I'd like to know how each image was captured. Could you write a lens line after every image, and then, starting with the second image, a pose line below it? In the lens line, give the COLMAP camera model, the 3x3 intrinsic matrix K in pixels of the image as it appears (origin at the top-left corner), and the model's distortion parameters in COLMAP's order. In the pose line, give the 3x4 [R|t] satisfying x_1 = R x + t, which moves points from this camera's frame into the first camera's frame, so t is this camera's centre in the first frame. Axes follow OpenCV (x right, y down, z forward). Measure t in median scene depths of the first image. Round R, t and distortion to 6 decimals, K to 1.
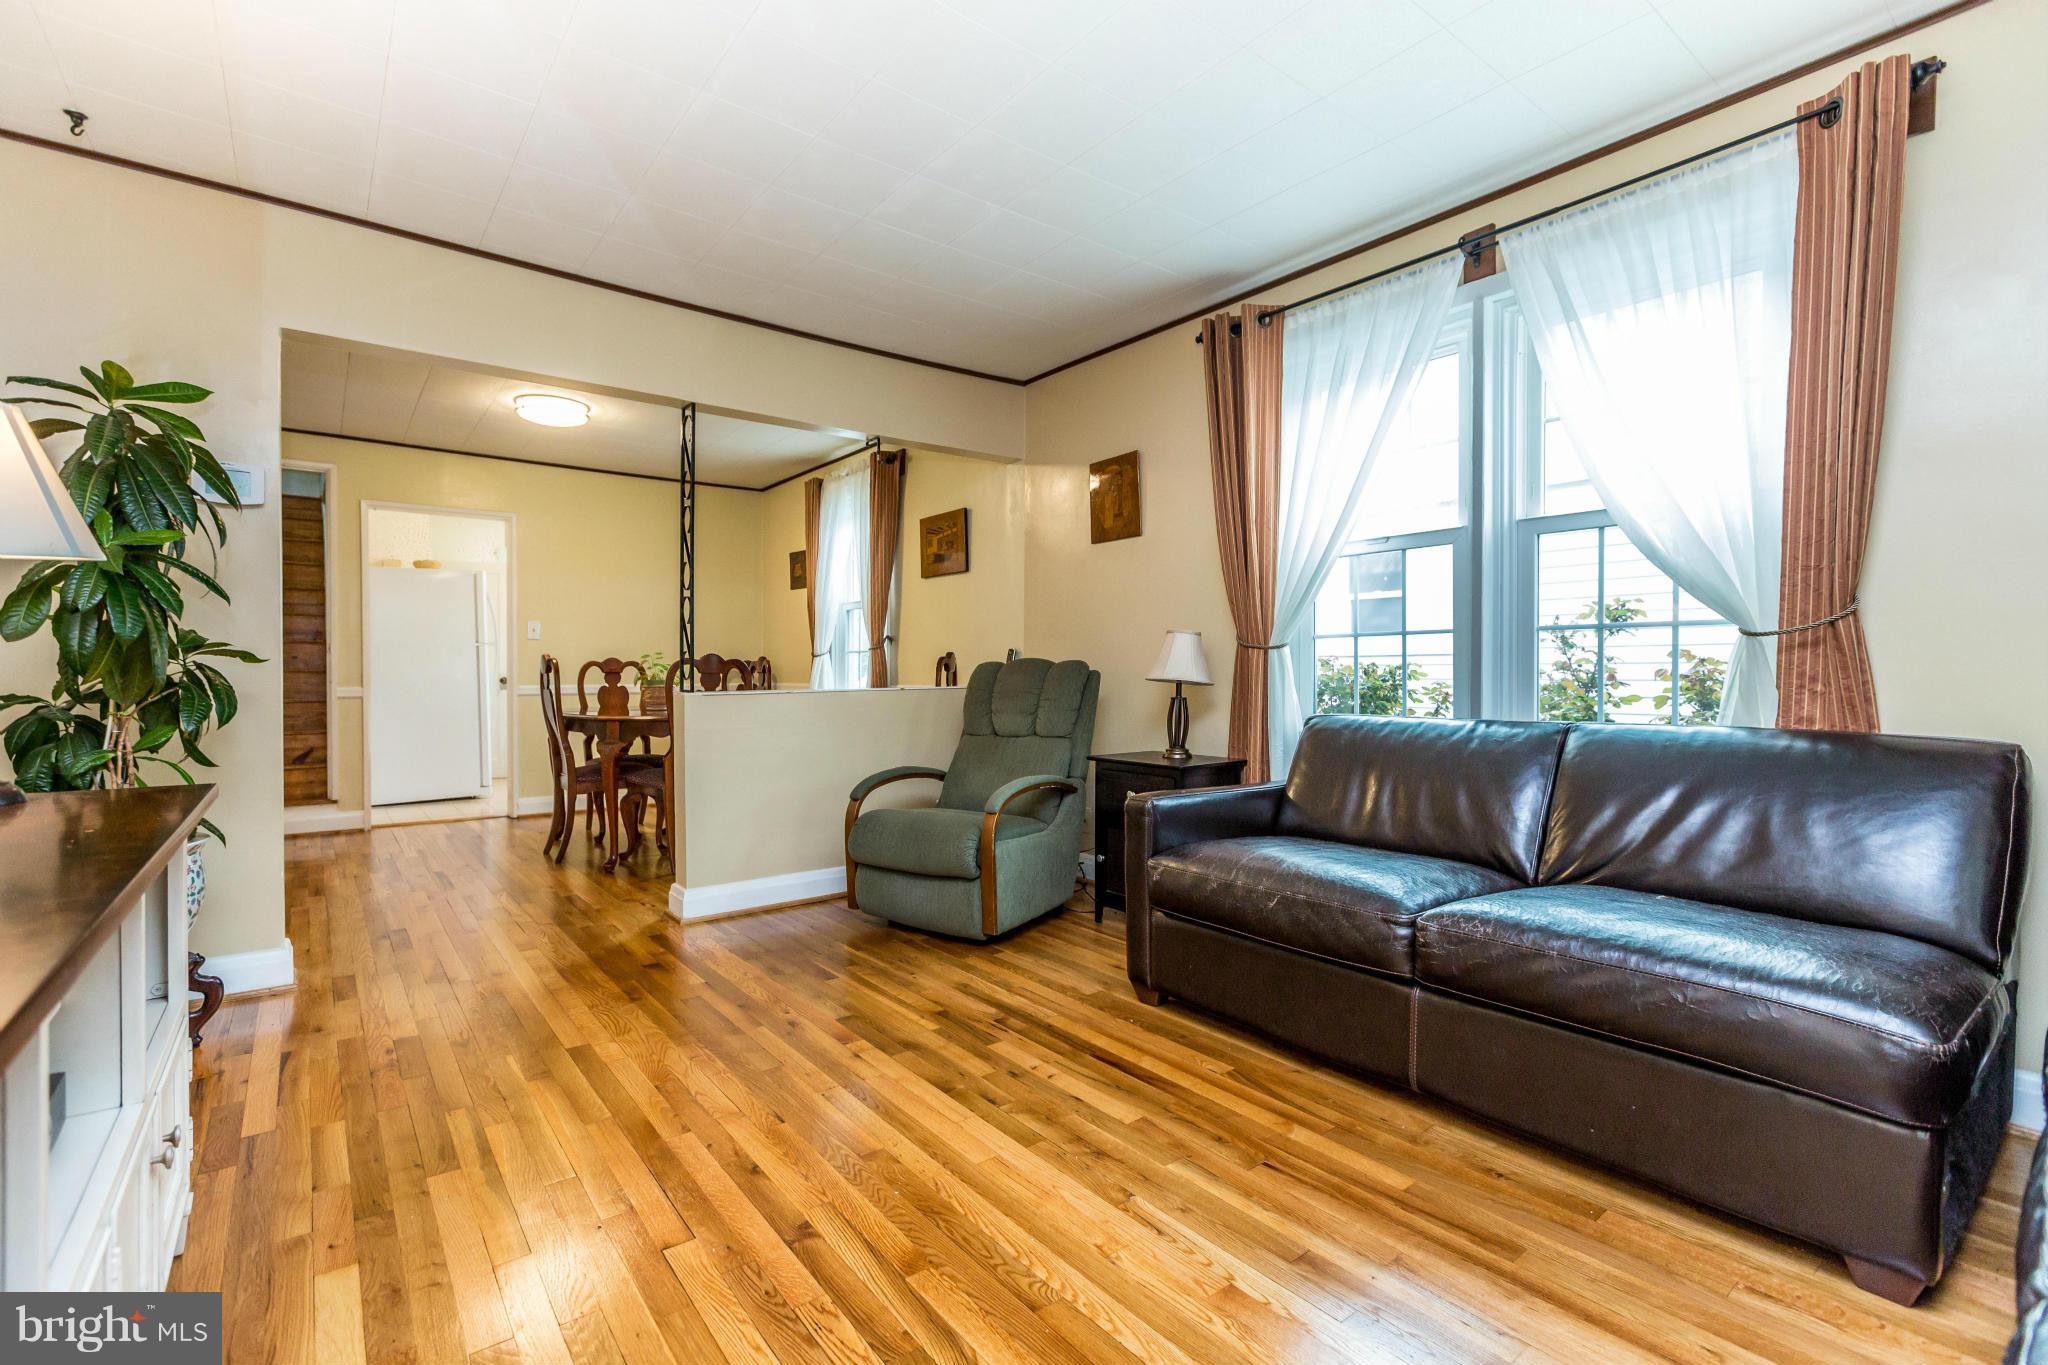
lens RADIAL K [[910.2, 0, 1017.3], [0, 910.2, 668.1], [0, 0, 1]] dist [-0.000813, -0.000117]
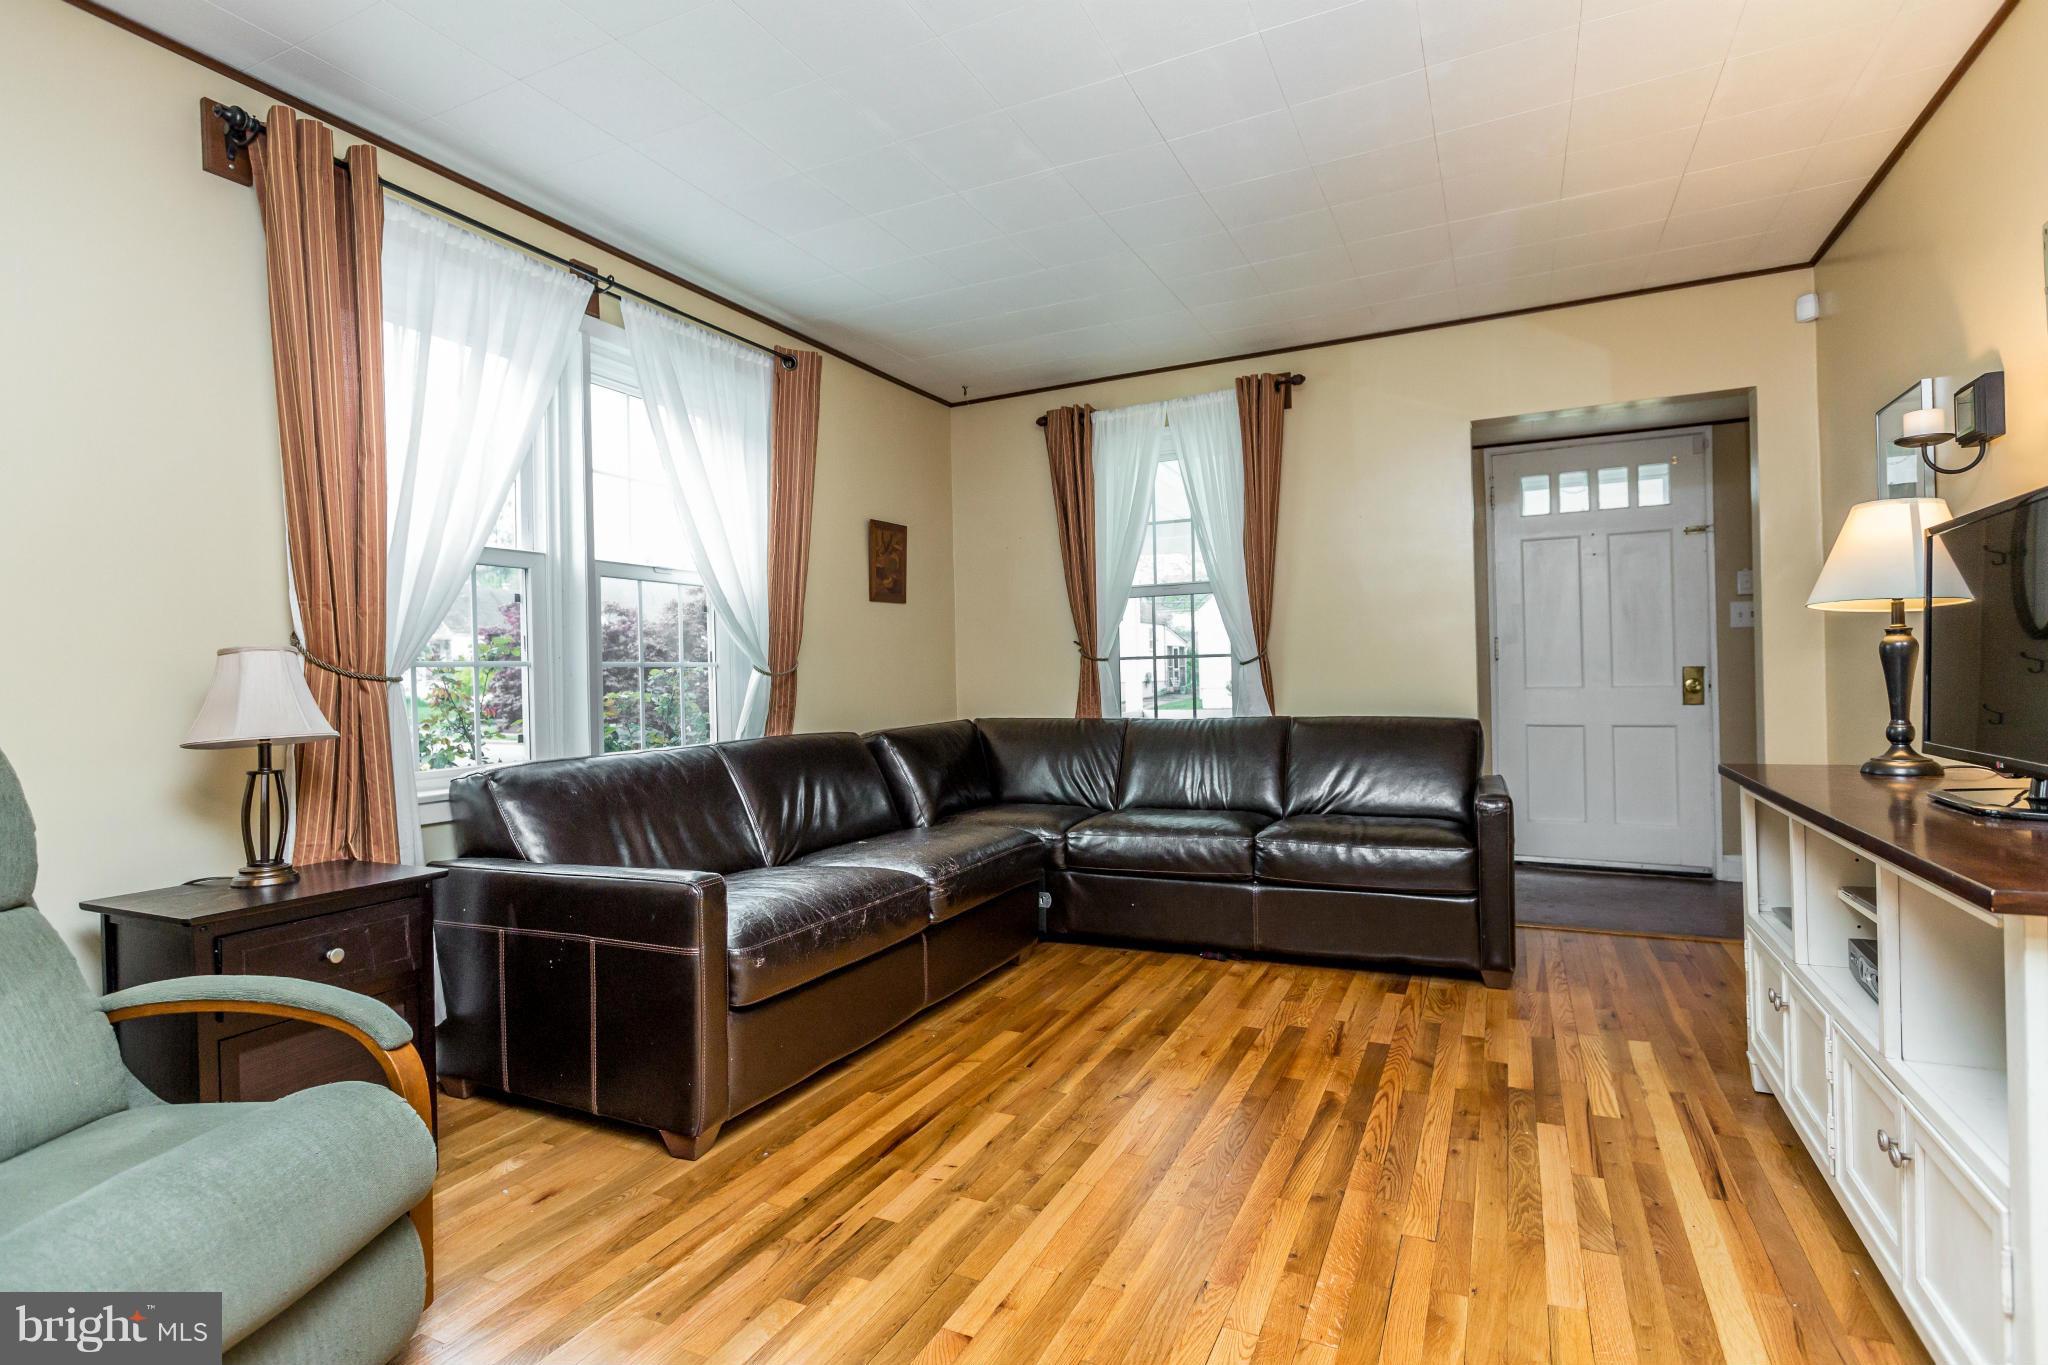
lens RADIAL K [[979.6, 0, 1024.0], [0, 979.6, 682.5], [0, 0, 1]] dist [-0.000674, -0.000063]
pose [[-0.432869, 0.007204, 0.901428, -0.774272], [0.019808, 0.999803, 0.001521, -0.018464], [-0.901239, 0.018514, -0.432927, 1.215460]]
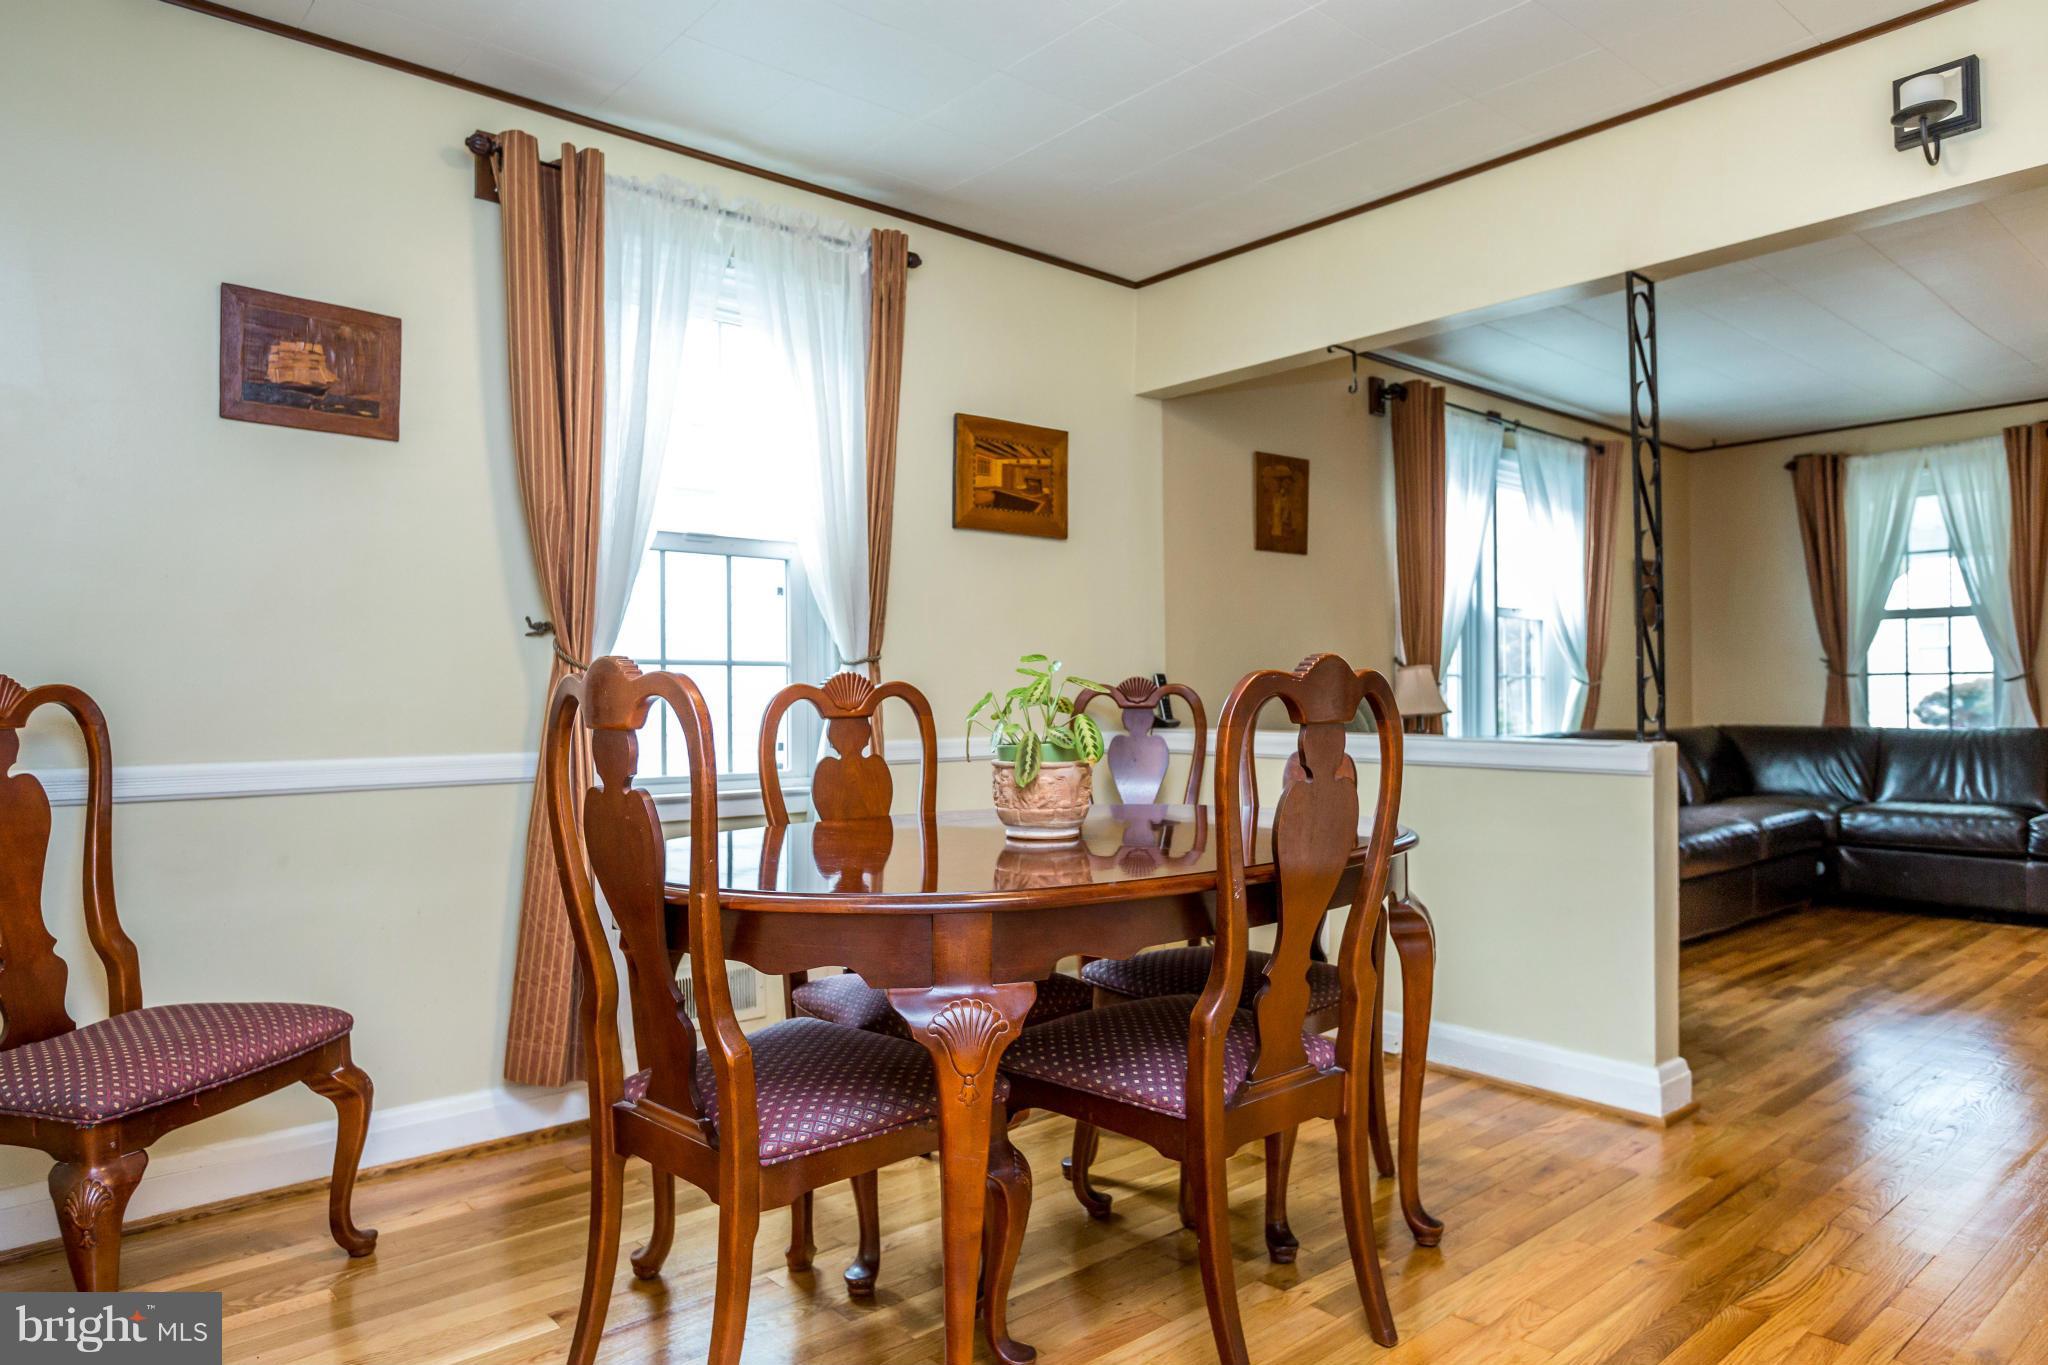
lens RADIAL K [[1265.3, 0, 1024.0], [0, 1265.3, 682.5], [0, 0, 1]] dist [-0.005081, -0.001249]
pose [[-0.047693, 0.023377, 0.998588, -1.834423], [0.008841, 0.999697, -0.022980, 0.011429], [-0.998823, 0.007733, -0.047885, 2.237109]]
